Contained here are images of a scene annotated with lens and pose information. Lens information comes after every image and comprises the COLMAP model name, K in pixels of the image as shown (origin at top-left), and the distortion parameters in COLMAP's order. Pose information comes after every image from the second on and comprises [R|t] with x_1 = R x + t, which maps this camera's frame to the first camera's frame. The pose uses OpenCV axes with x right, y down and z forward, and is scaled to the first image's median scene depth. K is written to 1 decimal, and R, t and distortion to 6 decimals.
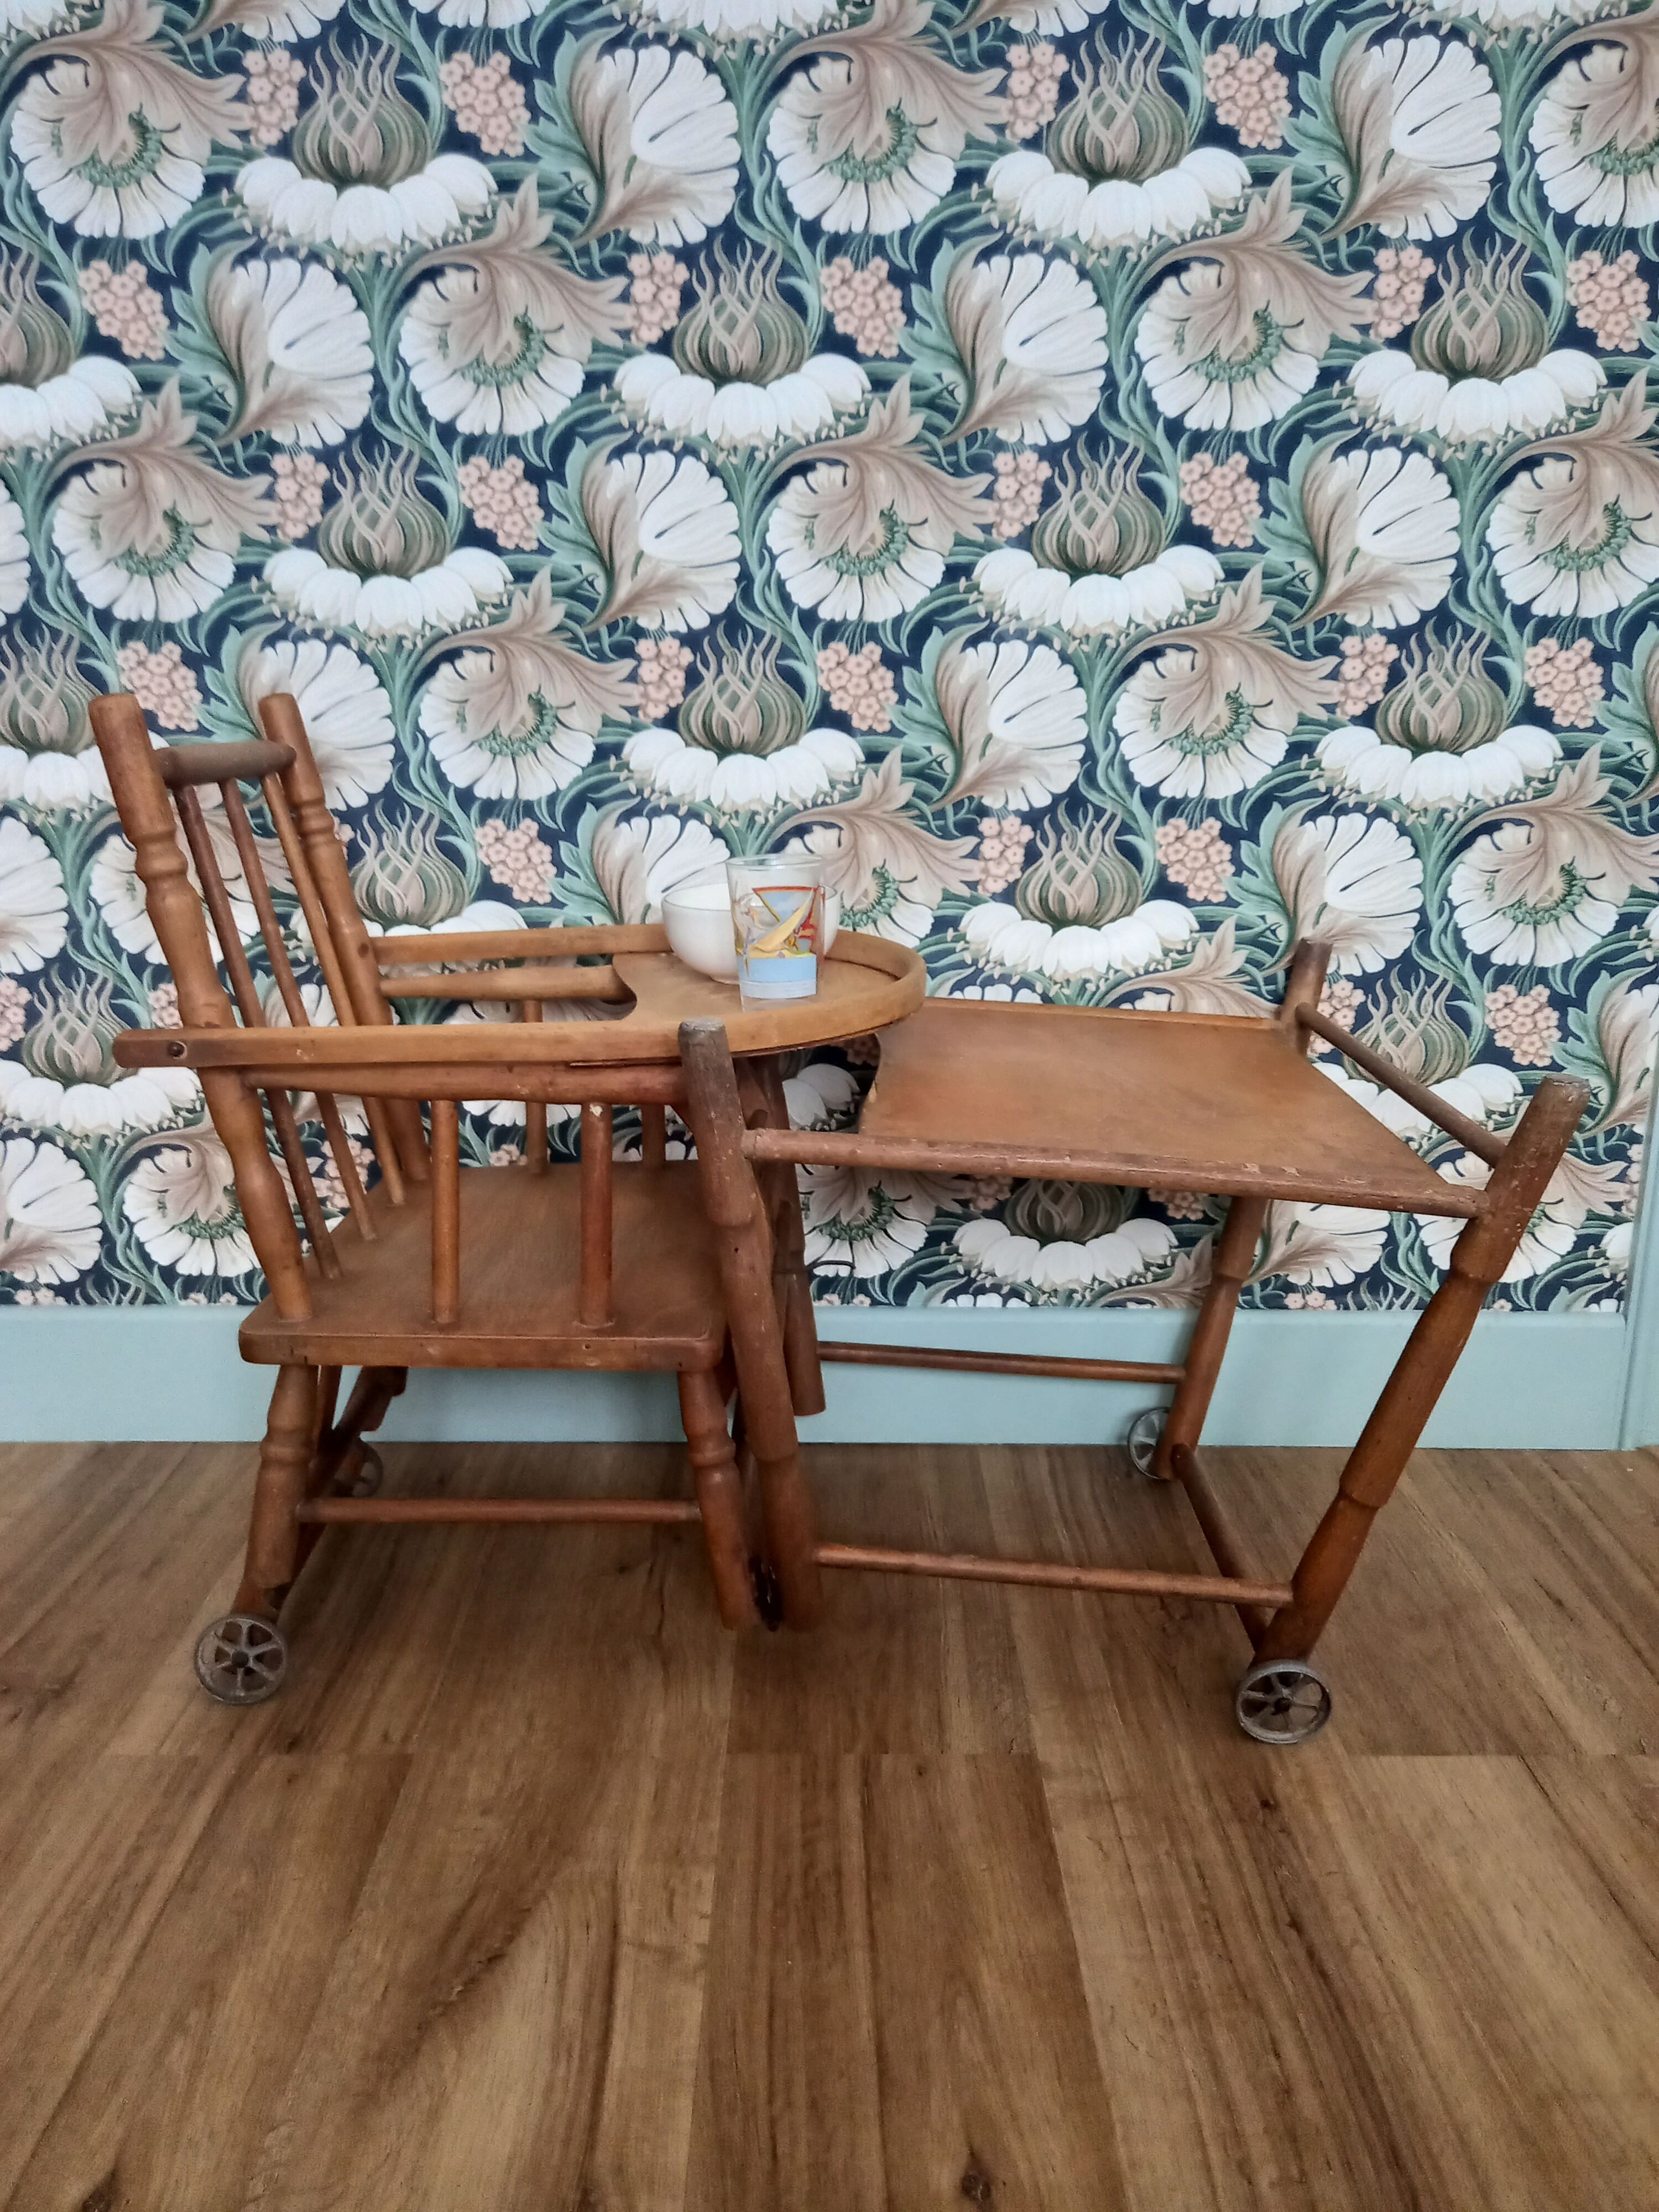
lens RADIAL K [[1638.8, 0, 829.5], [0, 1638.8, 1106.0], [0, 0, 1]] dist [0.048767, -0.056486]
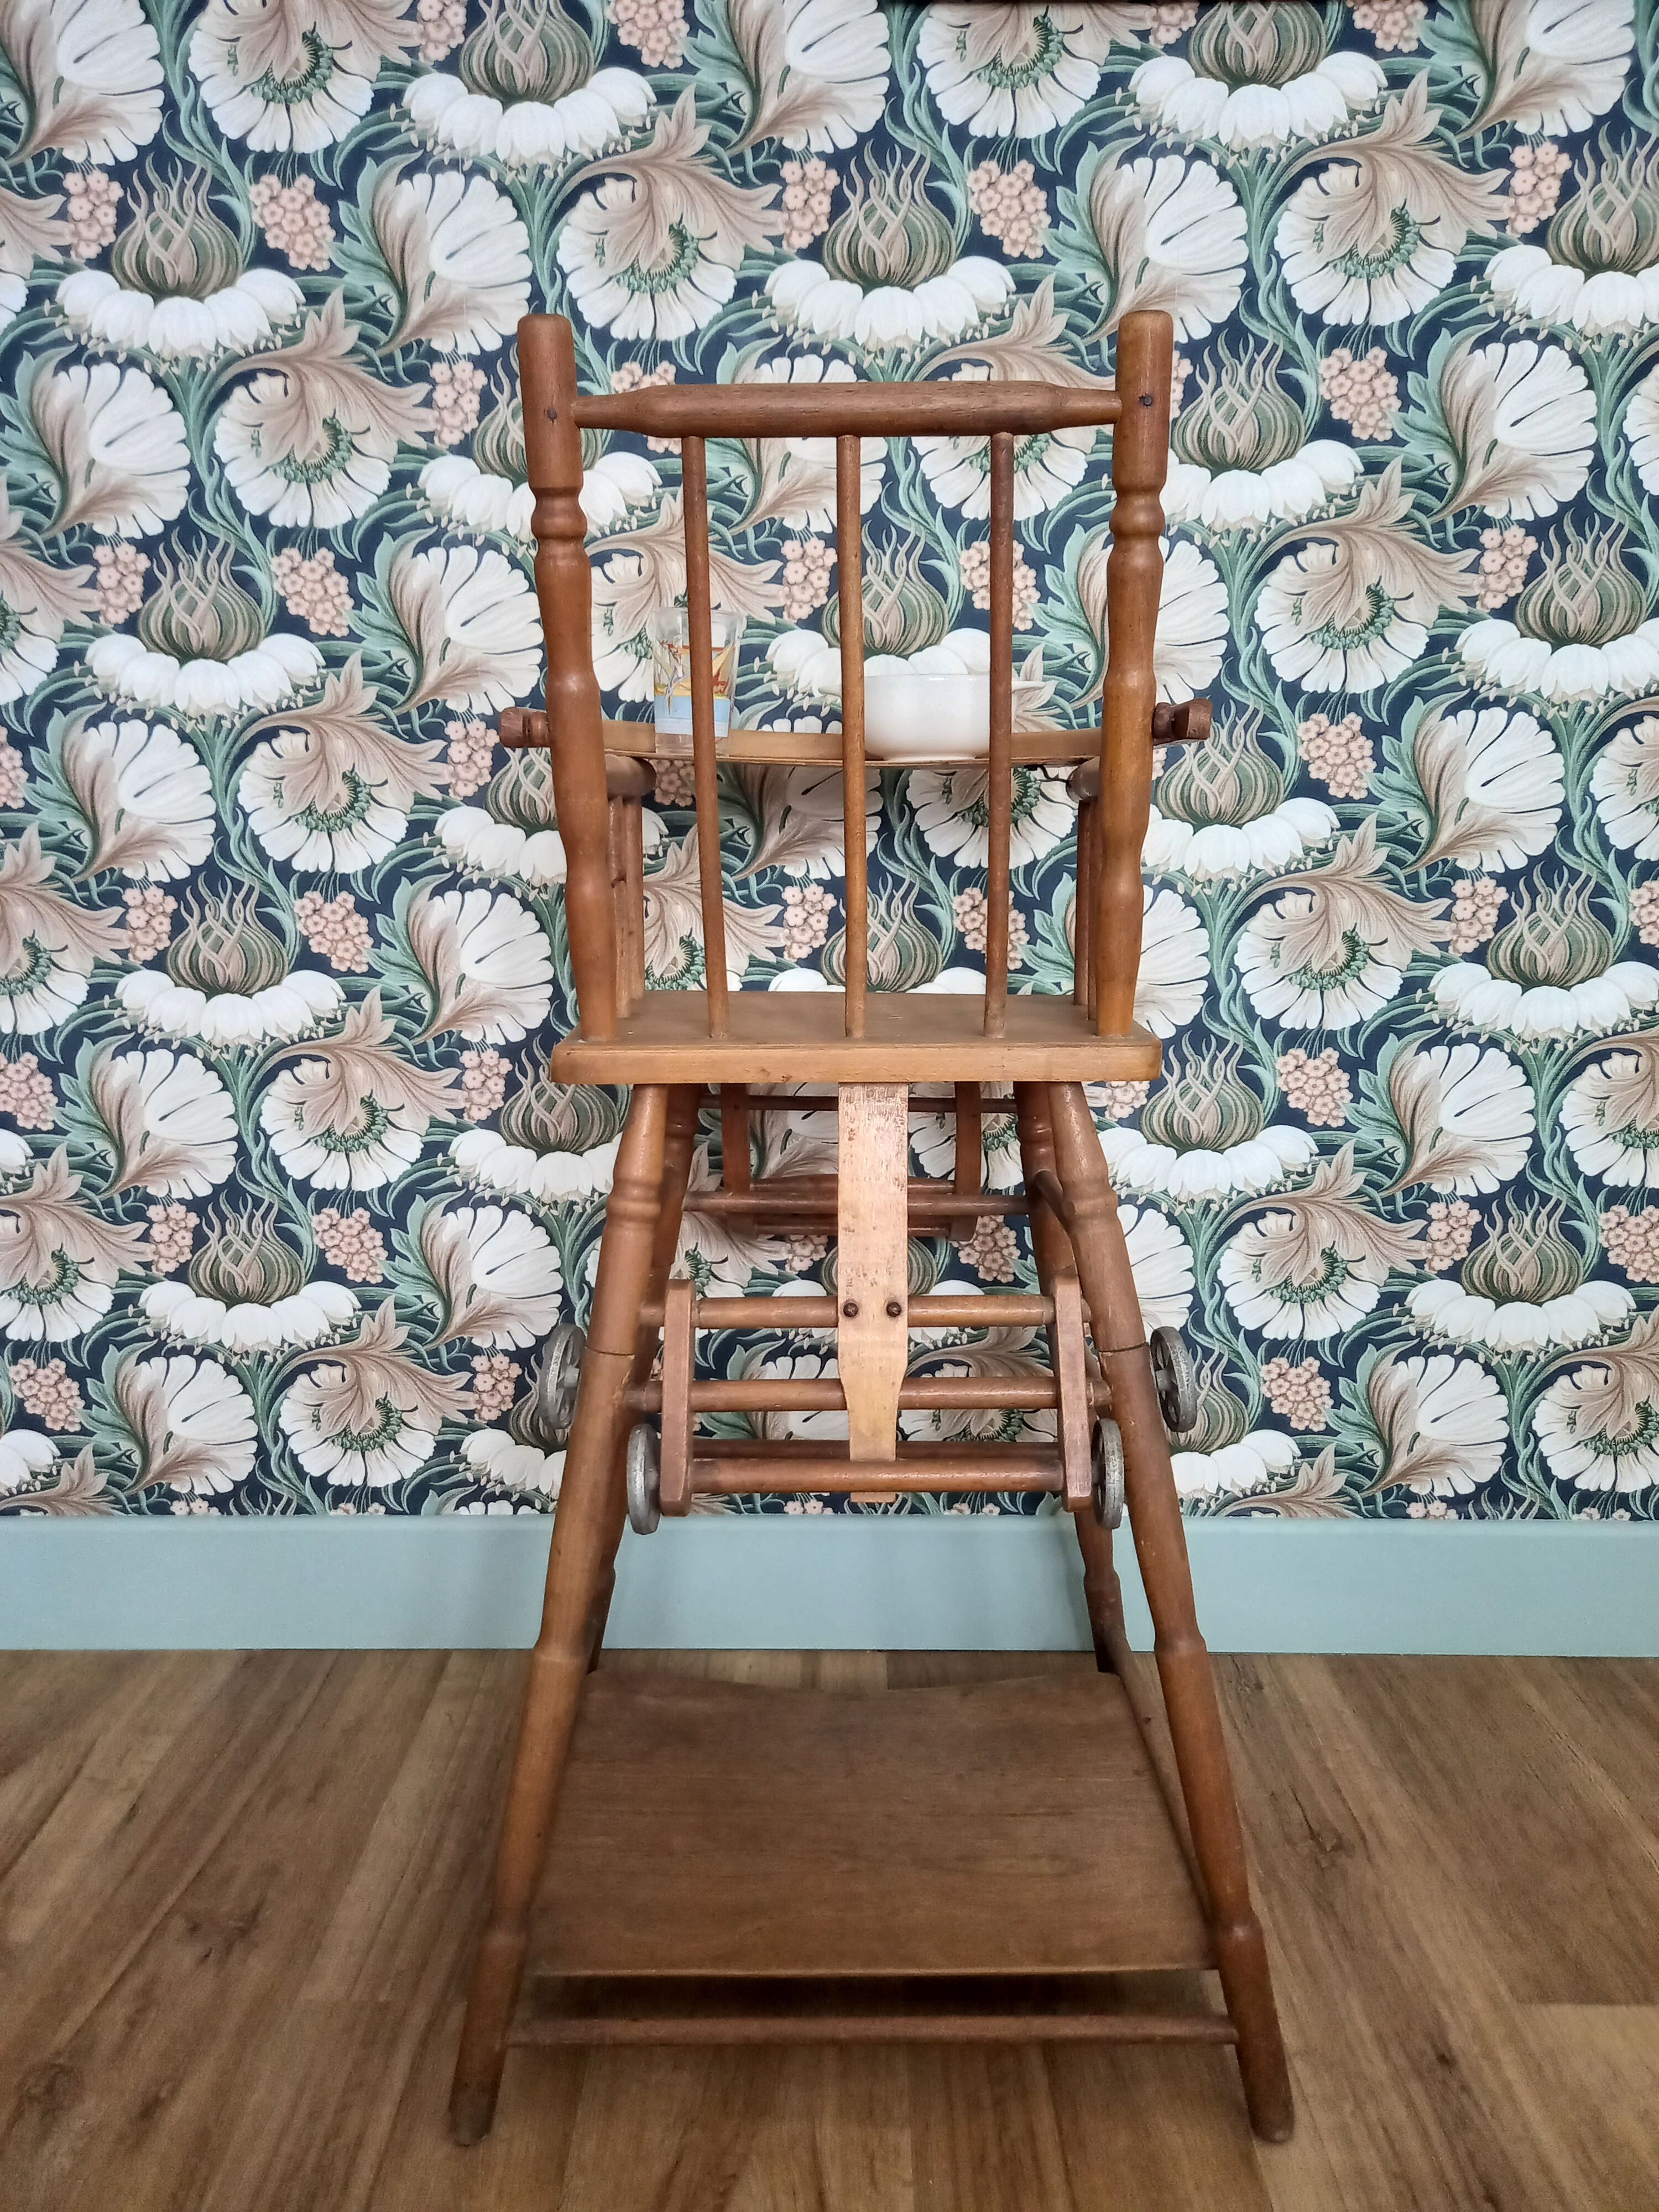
lens RADIAL K [[1624.9, 0, 829.5], [0, 1624.9, 1106.0], [0, 0, 1]] dist [0.052263, -0.056503]
pose [[0.999936, -0.004198, -0.010460, -0.079300], [0.003550, 0.998123, -0.061135, -0.080610], [0.010697, 0.061094, 0.998075, -0.037965]]
